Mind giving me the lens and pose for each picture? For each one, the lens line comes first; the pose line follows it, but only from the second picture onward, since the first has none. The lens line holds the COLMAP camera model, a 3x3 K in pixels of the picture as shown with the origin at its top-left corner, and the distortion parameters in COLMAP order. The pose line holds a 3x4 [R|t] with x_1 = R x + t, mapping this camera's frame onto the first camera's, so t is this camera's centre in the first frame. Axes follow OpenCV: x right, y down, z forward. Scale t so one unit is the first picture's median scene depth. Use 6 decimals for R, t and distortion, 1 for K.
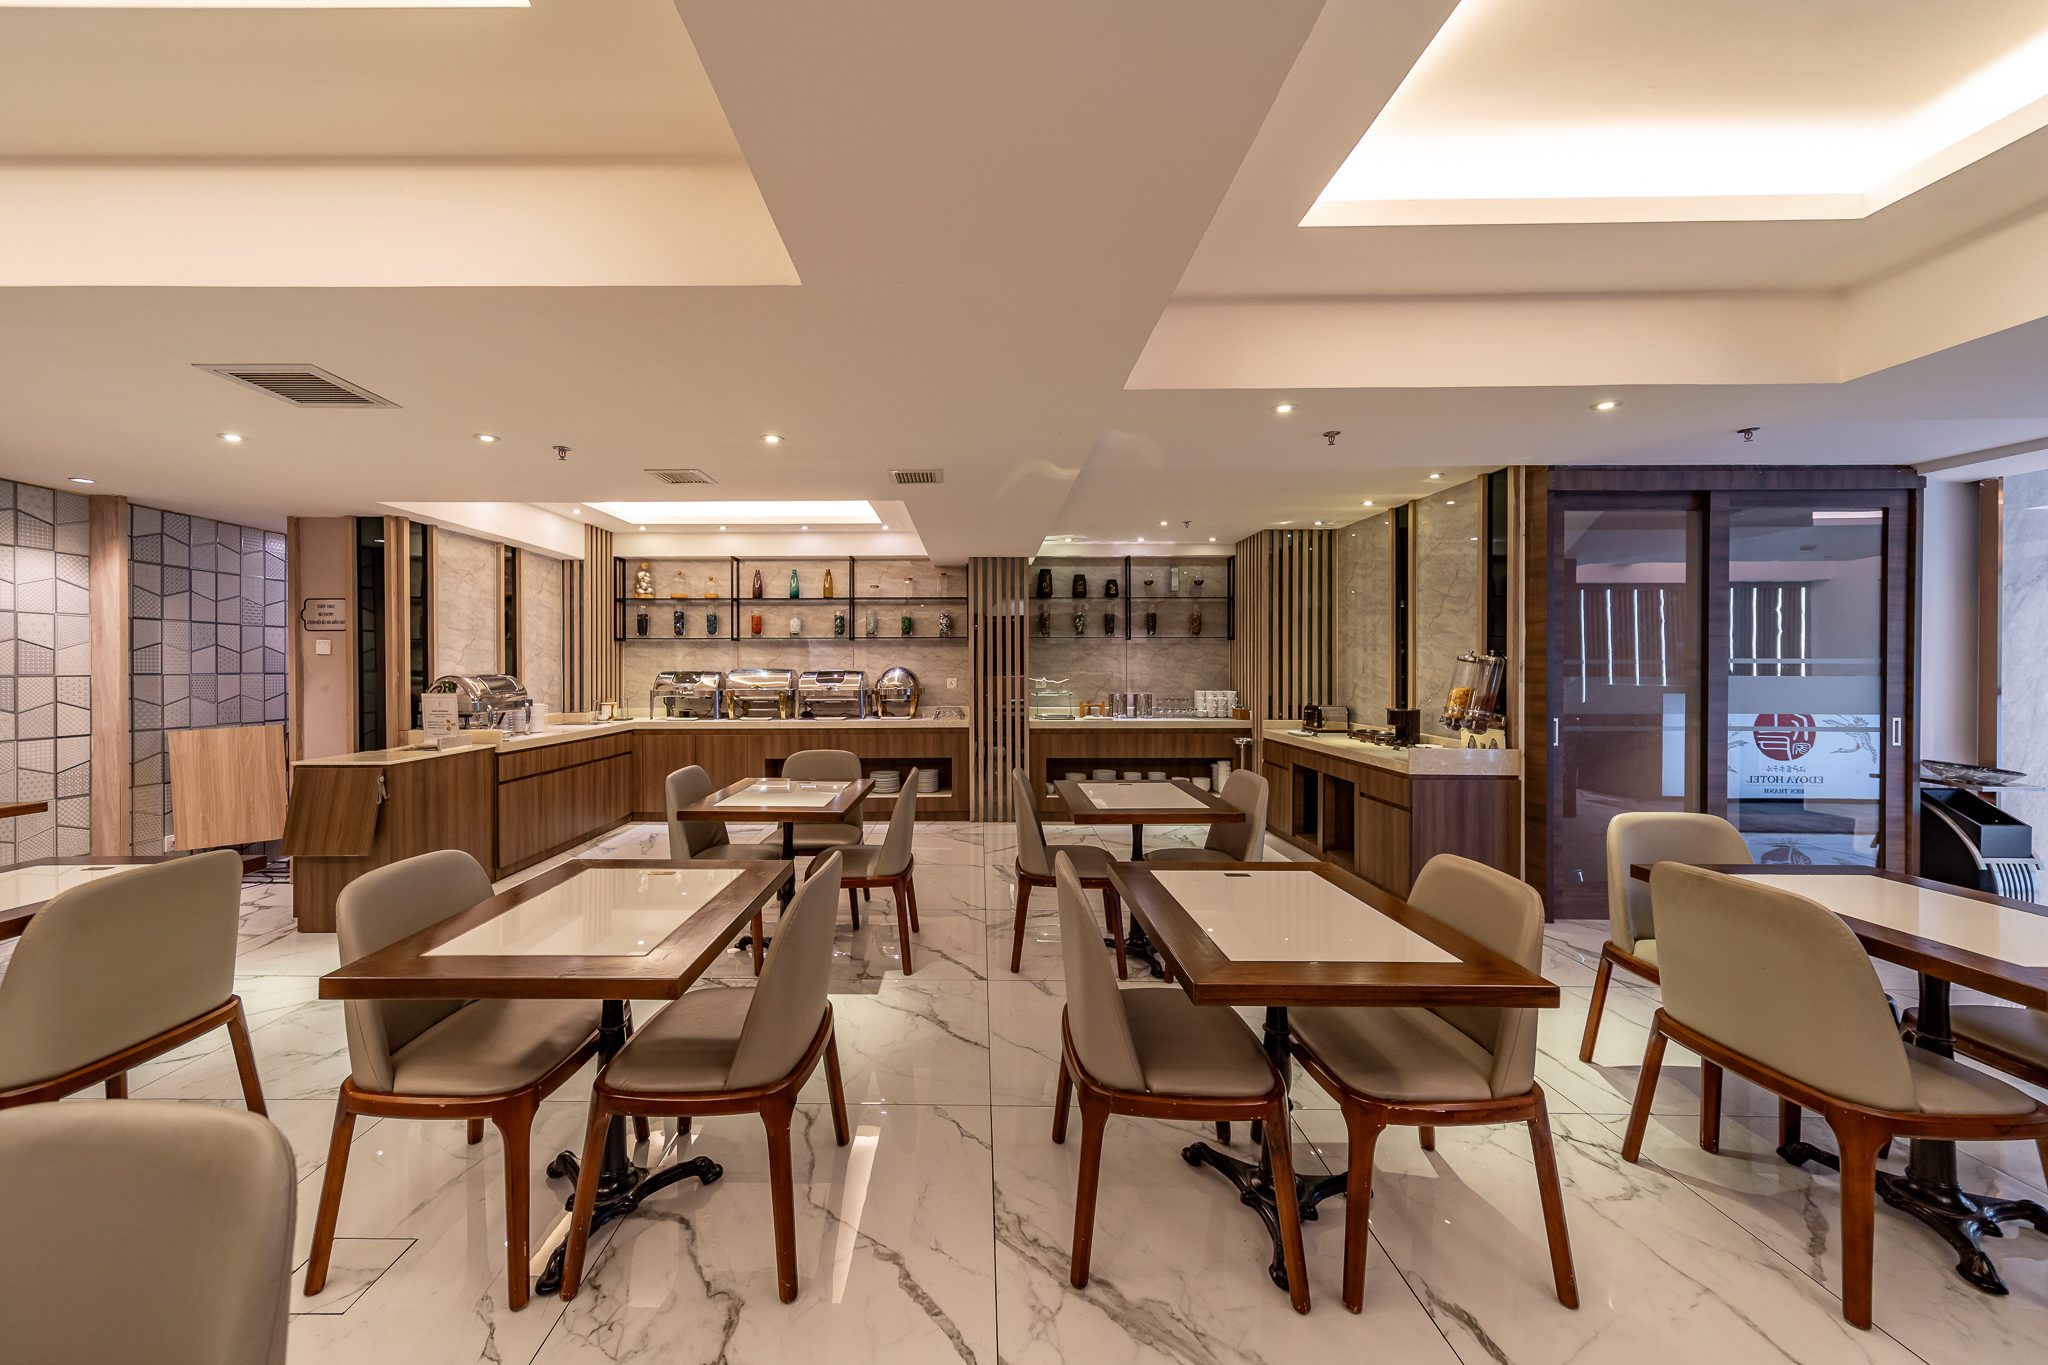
lens RADIAL K [[731.4, 0, 1022.0], [0, 731.4, 673.1], [0, 0, 1]] dist [0.001544, 0.000337]
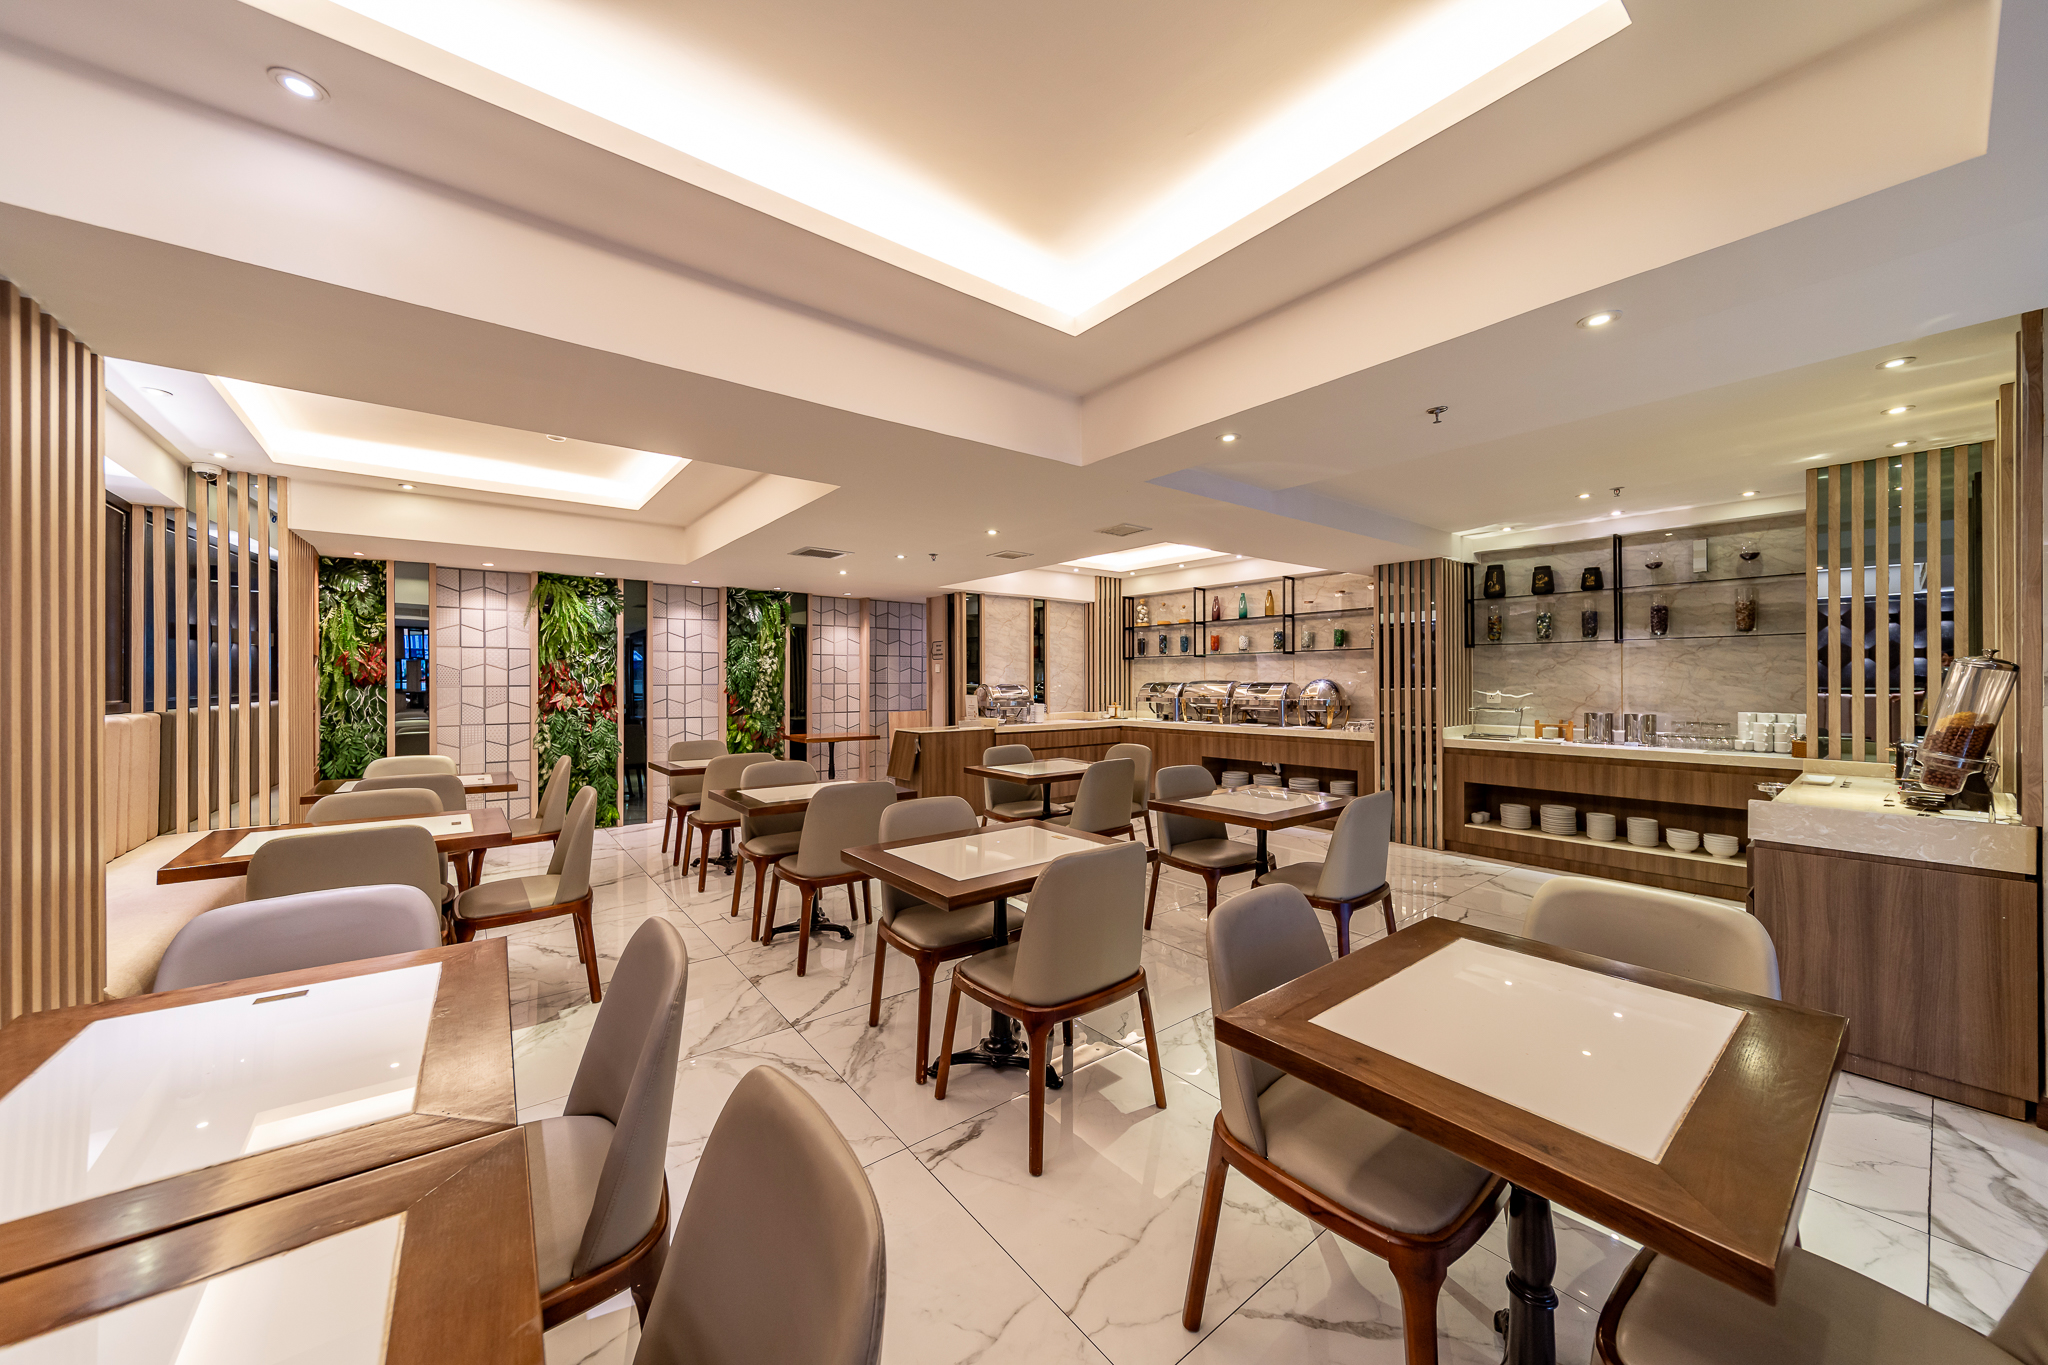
lens RADIAL K [[731.4, 0, 1035.1], [0, 731.4, 679.4], [0, 0, 1]] dist [0.001544, 0.000337]
pose [[0.626644, -0.000868, -0.779305, 0.373403], [-0.004549, 0.999978, -0.004772, -0.000624], [0.779293, 0.006535, 0.626626, 0.039723]]
